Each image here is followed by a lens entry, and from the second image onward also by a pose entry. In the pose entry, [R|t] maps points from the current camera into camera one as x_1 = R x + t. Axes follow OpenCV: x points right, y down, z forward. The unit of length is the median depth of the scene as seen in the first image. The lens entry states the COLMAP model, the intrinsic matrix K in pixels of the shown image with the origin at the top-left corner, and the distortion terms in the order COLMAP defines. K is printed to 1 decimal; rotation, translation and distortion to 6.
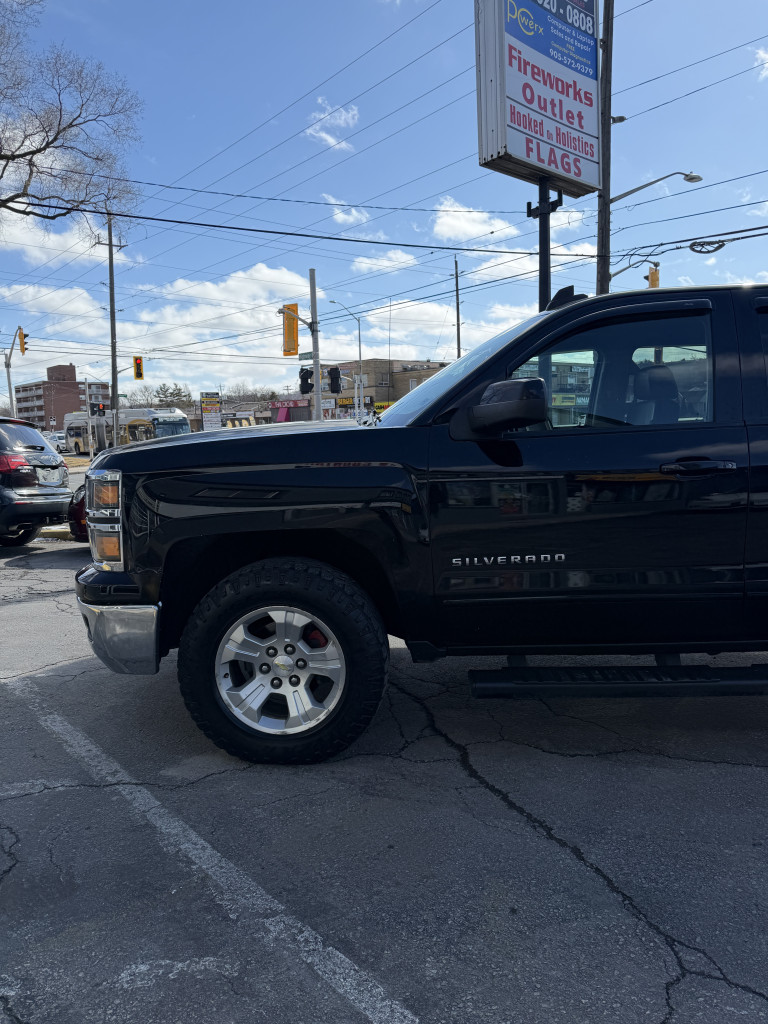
lens RADIAL K [[723.1, 0, 386.8], [0, 723.1, 513.0], [0, 0, 1]] dist [0.018288, -0.027907]
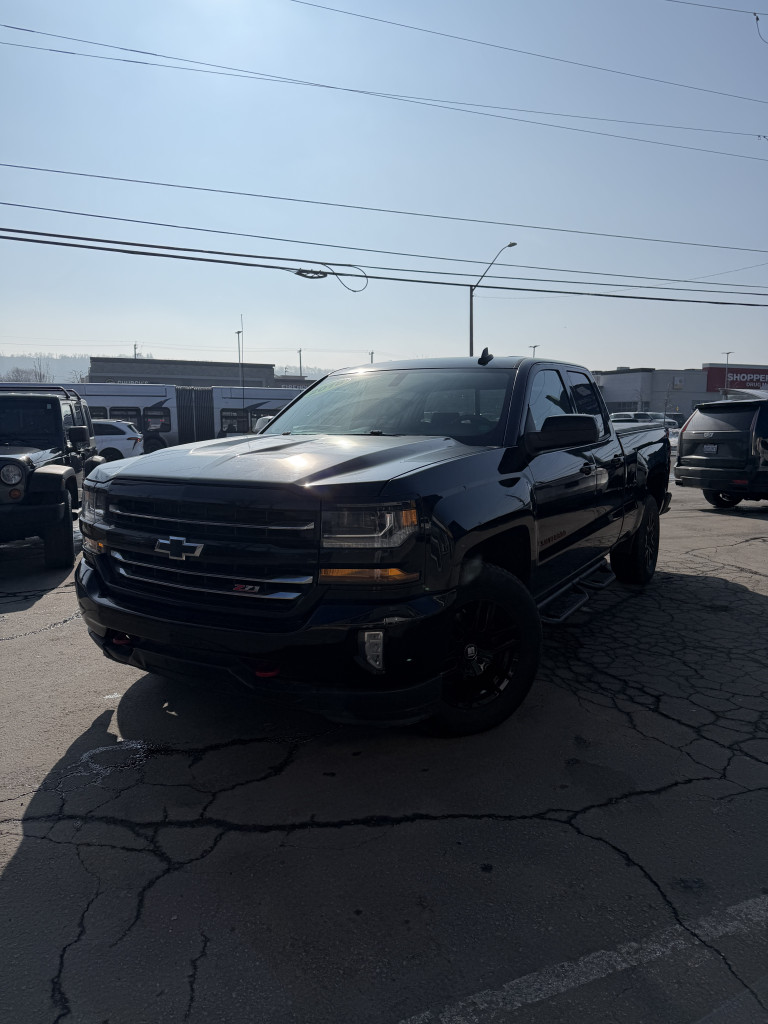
lens RADIAL K [[718.4, 0, 386.9], [0, 718.4, 516.5], [0, 0, 1]] dist [0.027170, -0.030647]
pose [[0.318487, -0.099527, 0.942688, -0.202987], [0.096974, 0.992676, 0.072042, -0.028449], [-0.942954, 0.068472, 0.325805, 0.155781]]
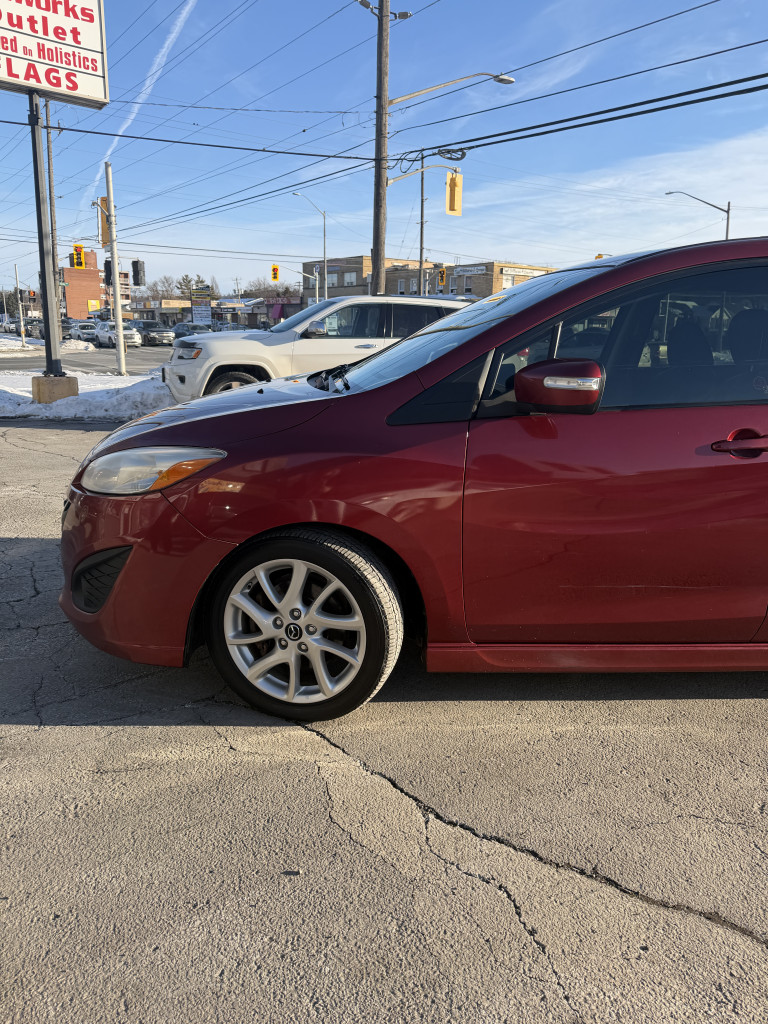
lens RADIAL K [[718.4, 0, 408.1], [0, 718.4, 513.6], [0, 0, 1]] dist [0.027170, -0.030647]
pose [[0.998332, 0.049508, -0.029717, 0.838001], [-0.045158, 0.990153, 0.132506, 0.007770], [0.035984, -0.130943, 0.990737, -0.160481]]
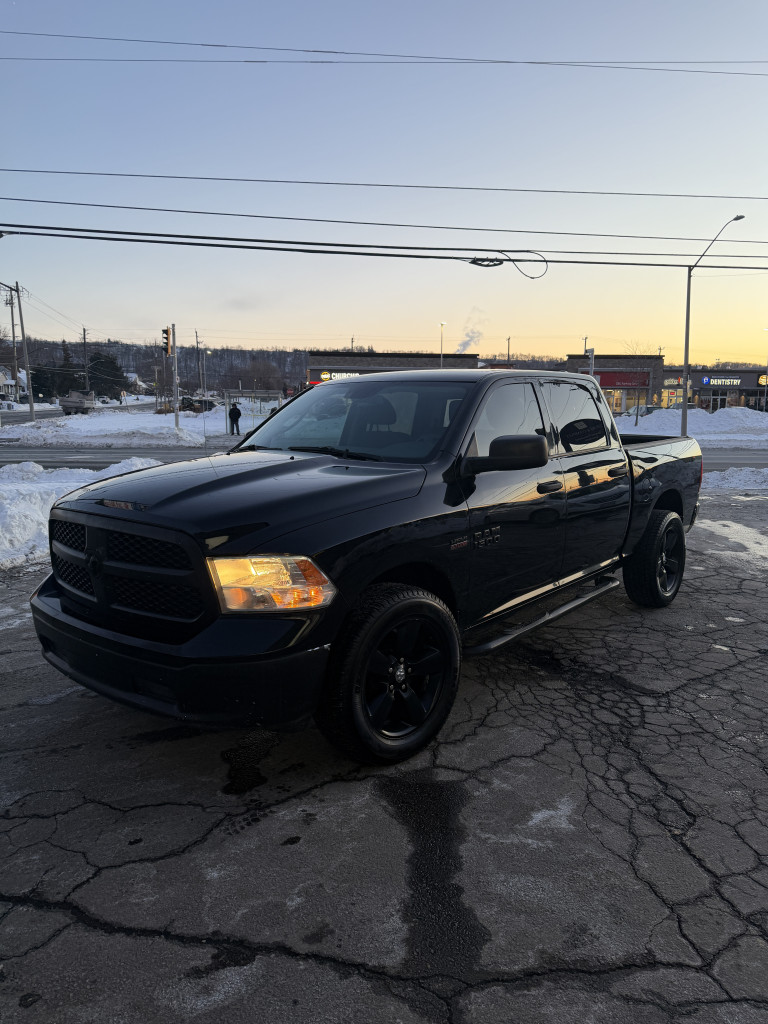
lens RADIAL K [[718.4, 0, 385.5], [0, 718.4, 512.5], [0, 0, 1]] dist [0.027170, -0.030647]
pose [[0.576475, -0.088103, 0.812351, -0.101488], [0.070163, 0.995836, 0.058212, -0.045968], [-0.814097, 0.023439, 0.580256, 0.070341]]
